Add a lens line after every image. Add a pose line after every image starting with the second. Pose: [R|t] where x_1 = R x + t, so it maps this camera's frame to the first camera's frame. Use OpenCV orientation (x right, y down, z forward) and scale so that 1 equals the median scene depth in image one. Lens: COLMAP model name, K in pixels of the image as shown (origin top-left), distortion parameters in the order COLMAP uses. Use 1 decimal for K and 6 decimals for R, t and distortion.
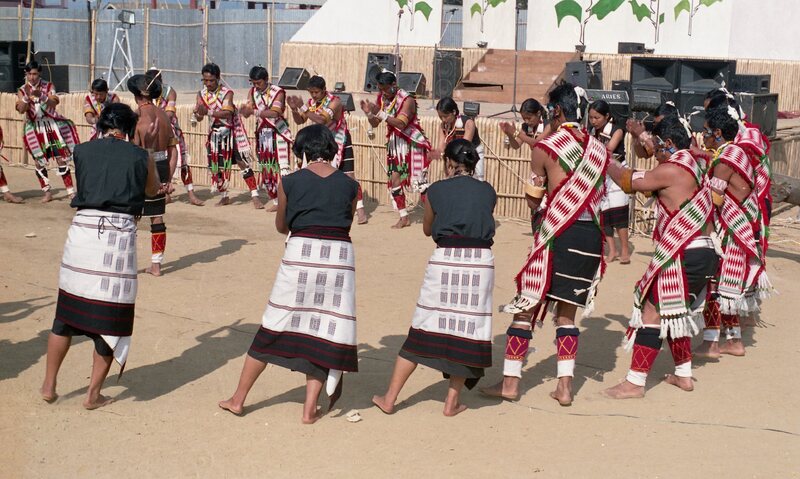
lens RADIAL K [[1177.8, 0, 343.5], [0, 1177.8, 239.5], [0, 0, 1]] dist [-0.119197, 0.158988]
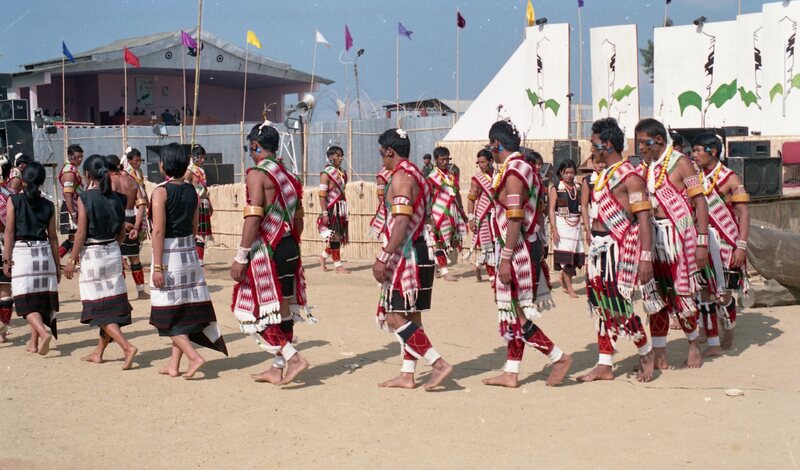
lens RADIAL K [[1160.6, 0, 339.1], [0, 1160.6, 248.8], [0, 0, 1]] dist [-0.089111, 0.160989]
pose [[0.973586, -0.019076, -0.227522, 0.119161], [-0.000920, 0.996168, -0.087454, 0.035996], [0.228318, 0.085353, 0.969838, -0.104743]]
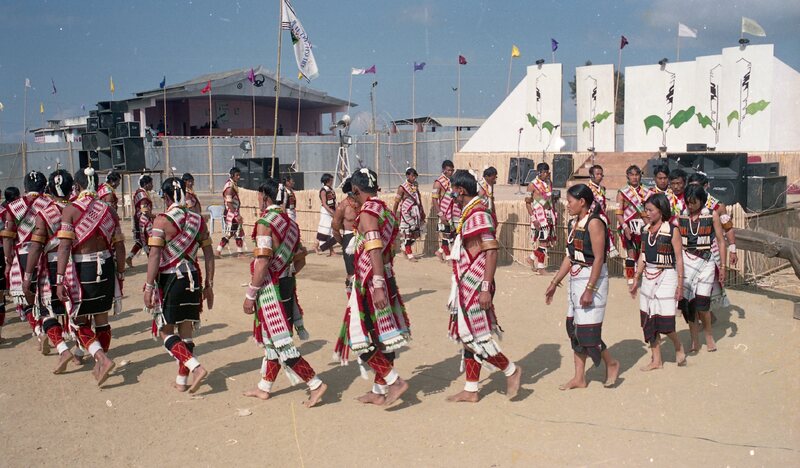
lens RADIAL K [[790.2, 0, 367.9], [0, 790.2, 228.1], [0, 0, 1]] dist [-0.090618, 0.106290]
pose [[0.978255, -0.018415, -0.206588, 0.048631], [0.003156, 0.997257, -0.073951, -0.000481], [0.207384, 0.071691, 0.975629, 0.015625]]
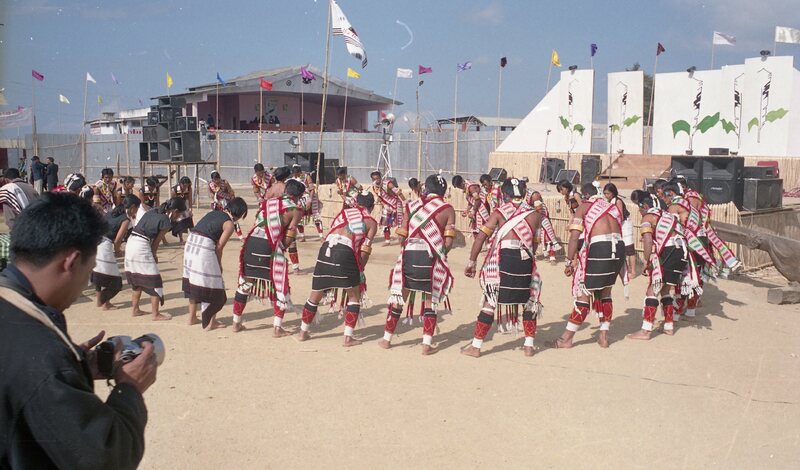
lens RADIAL K [[790.2, 0, 367.9], [0, 790.2, 229.1], [0, 0, 1]] dist [-0.090618, 0.106290]
pose [[0.965343, 0.008660, -0.260841, 0.070375], [-0.027454, 0.997274, -0.068493, 0.011203], [0.259537, 0.073280, 0.962949, -0.047031]]
